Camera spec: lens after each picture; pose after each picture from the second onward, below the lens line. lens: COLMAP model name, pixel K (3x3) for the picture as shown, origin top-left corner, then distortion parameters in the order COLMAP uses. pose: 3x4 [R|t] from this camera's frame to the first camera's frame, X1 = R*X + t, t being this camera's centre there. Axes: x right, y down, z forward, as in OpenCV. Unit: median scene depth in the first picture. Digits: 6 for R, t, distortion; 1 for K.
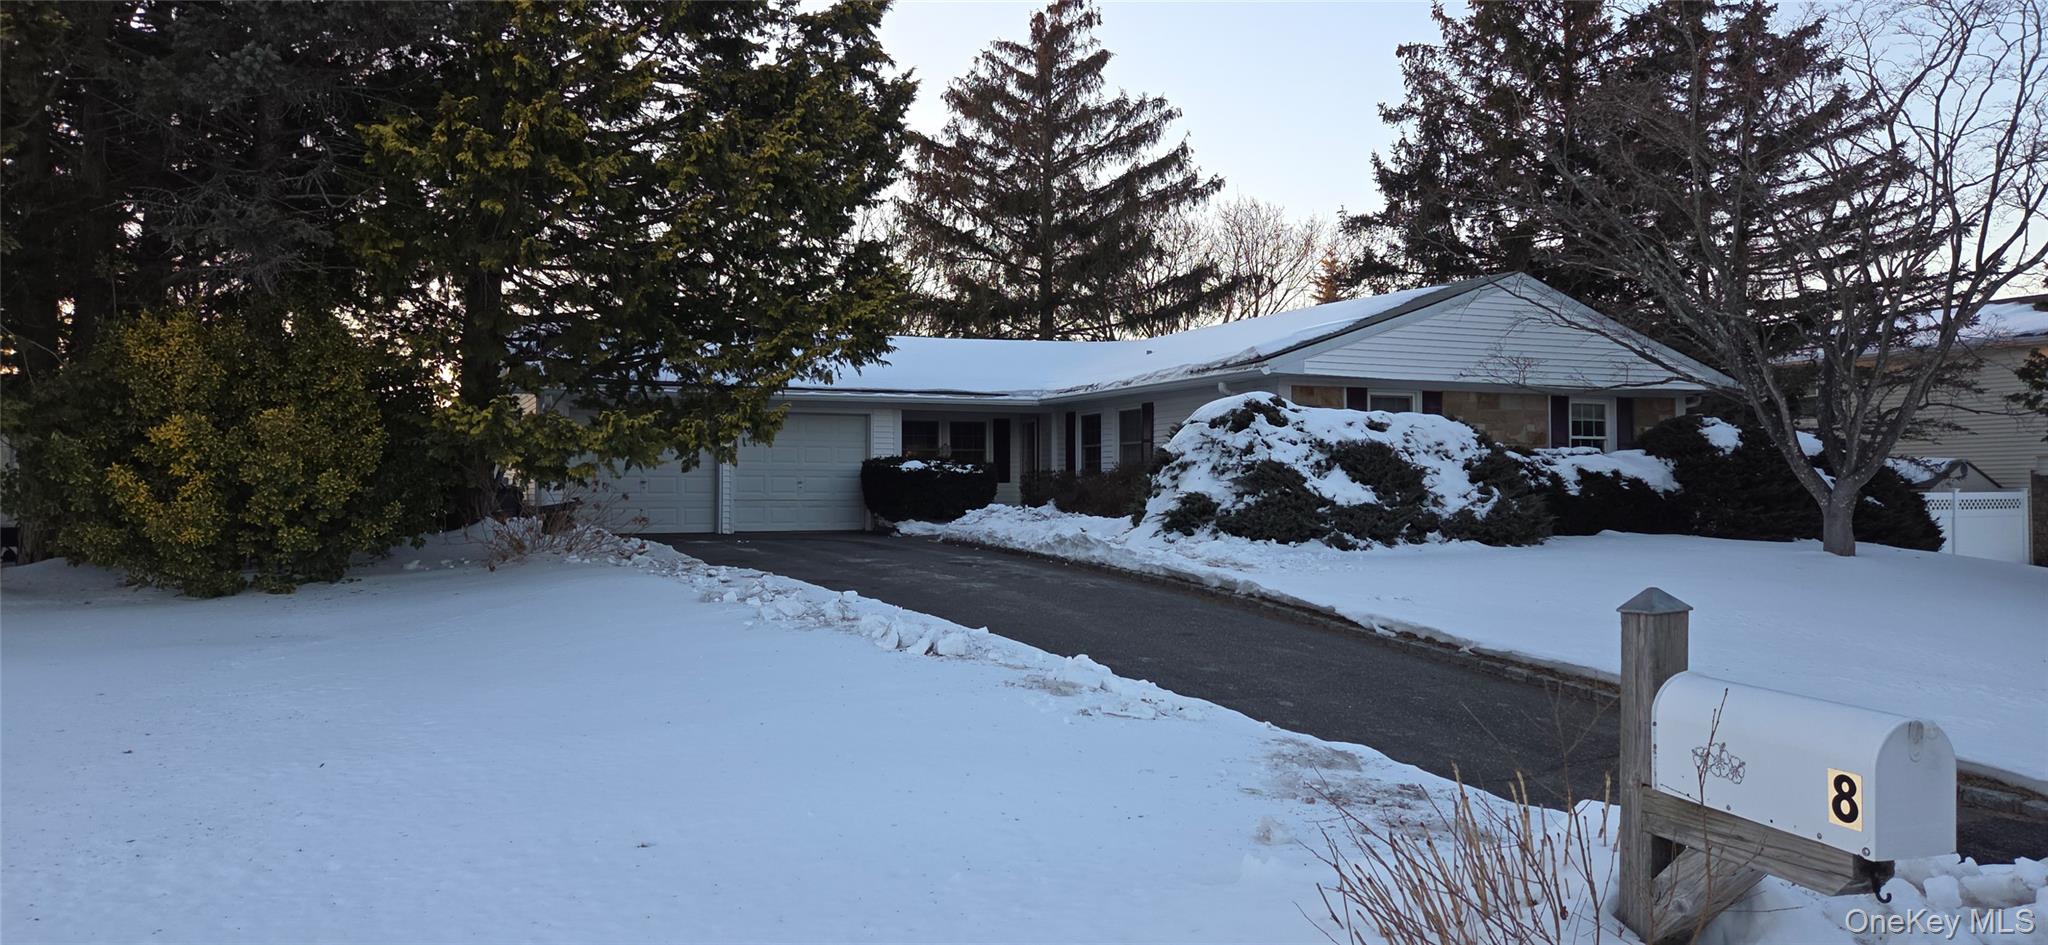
lens RADIAL K [[1321.4, 0, 1037.0], [0, 1321.4, 452.6], [0, 0, 1]] dist [0.059094, 0.000286]
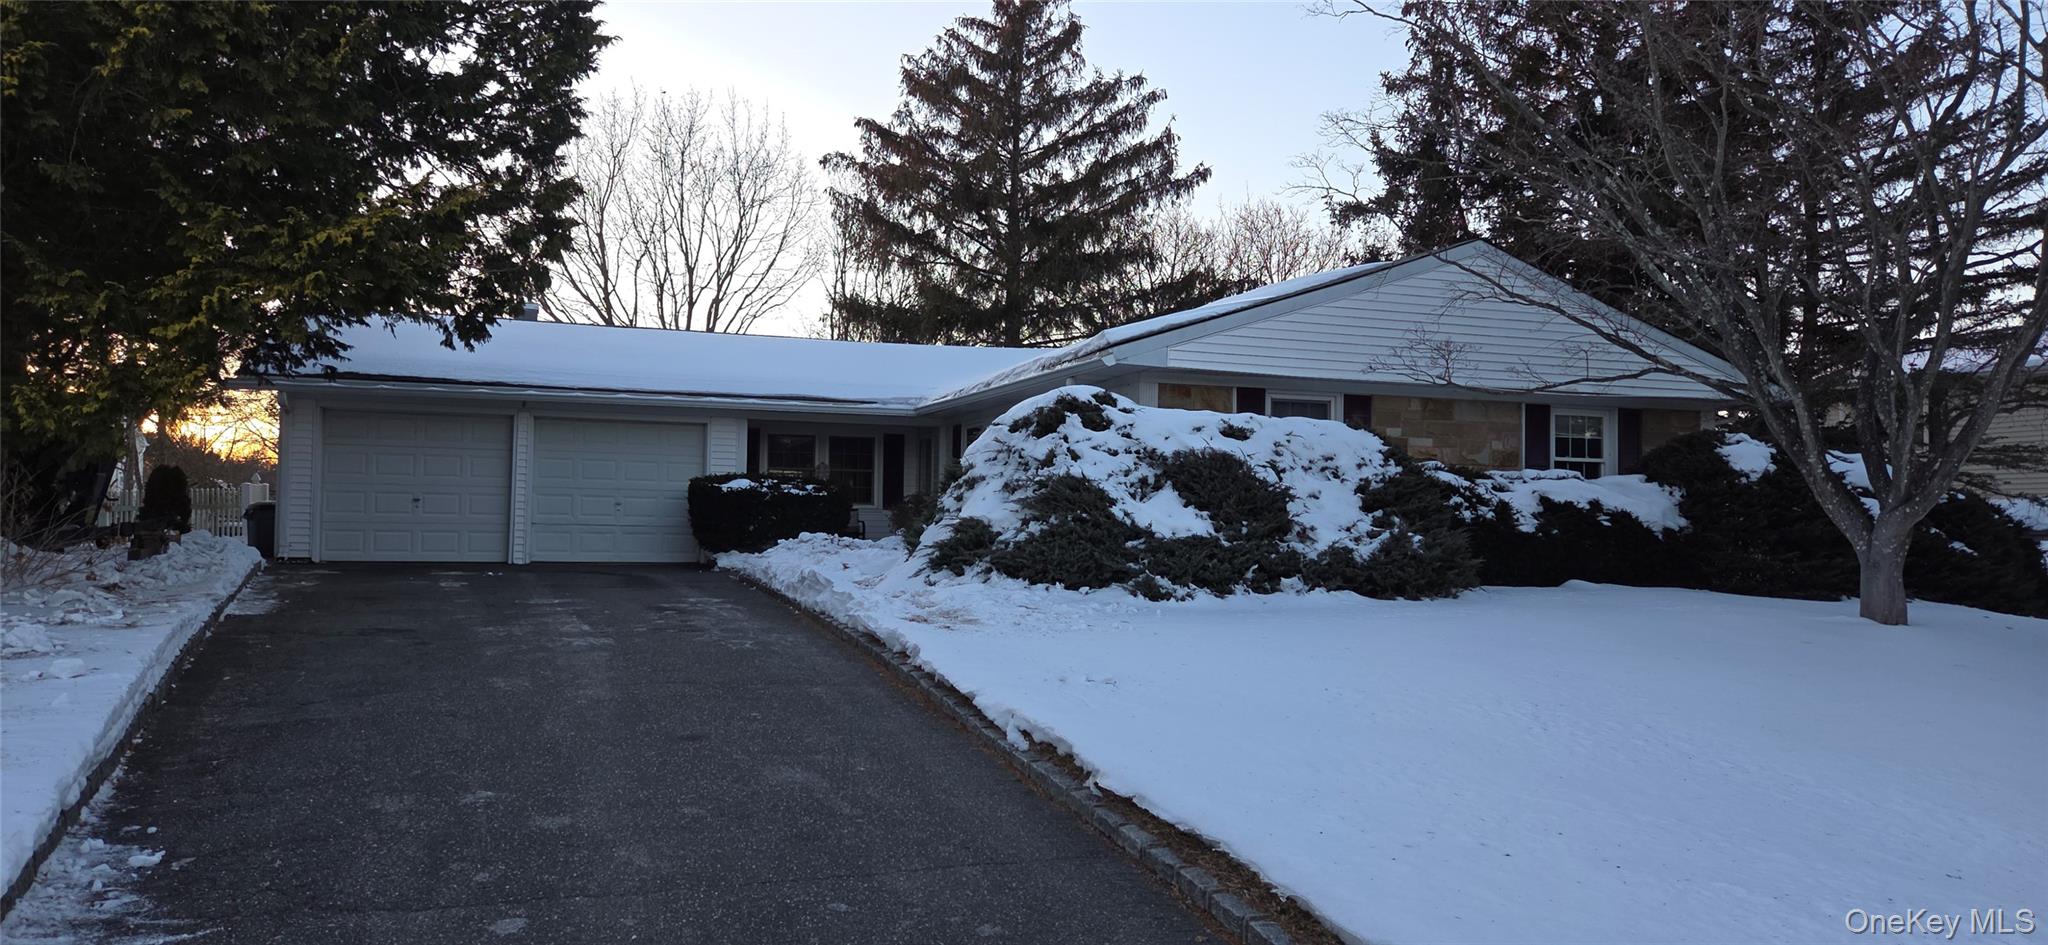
lens RADIAL K [[1322.6, 0, 1024.0], [0, 1322.6, 472.5], [0, 0, 1]] dist [0.088821, -0.088864]
pose [[0.996142, 0.013292, -0.086743, 0.166381], [-0.014469, 0.999811, -0.012948, 0.011067], [0.086555, 0.014153, 0.996147, 0.209137]]
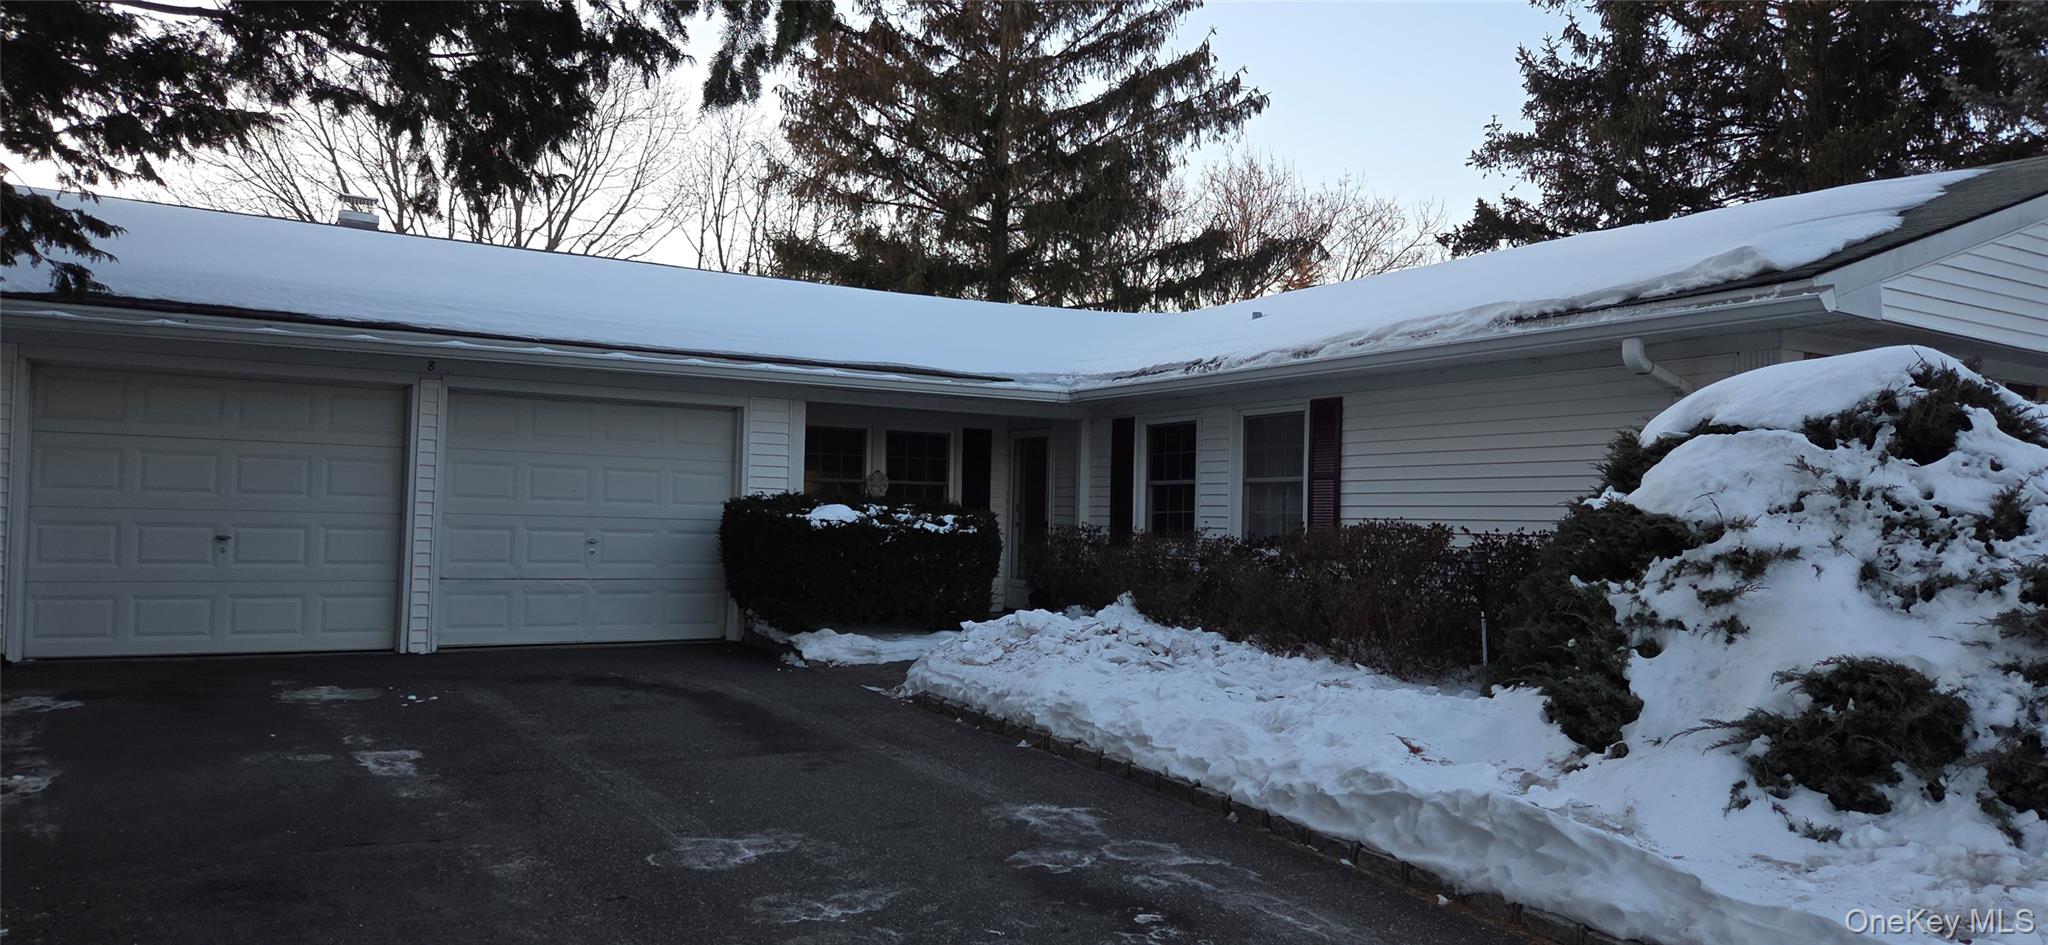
lens RADIAL K [[1322.6, 0, 1024.0], [0, 1322.6, 472.5], [0, 0, 1]] dist [0.088821, -0.088864]
pose [[0.994790, 0.028314, 0.097932, -0.078764], [-0.027516, 0.999576, -0.009497, -0.003078], [-0.098159, 0.006753, 0.995148, 0.560014]]
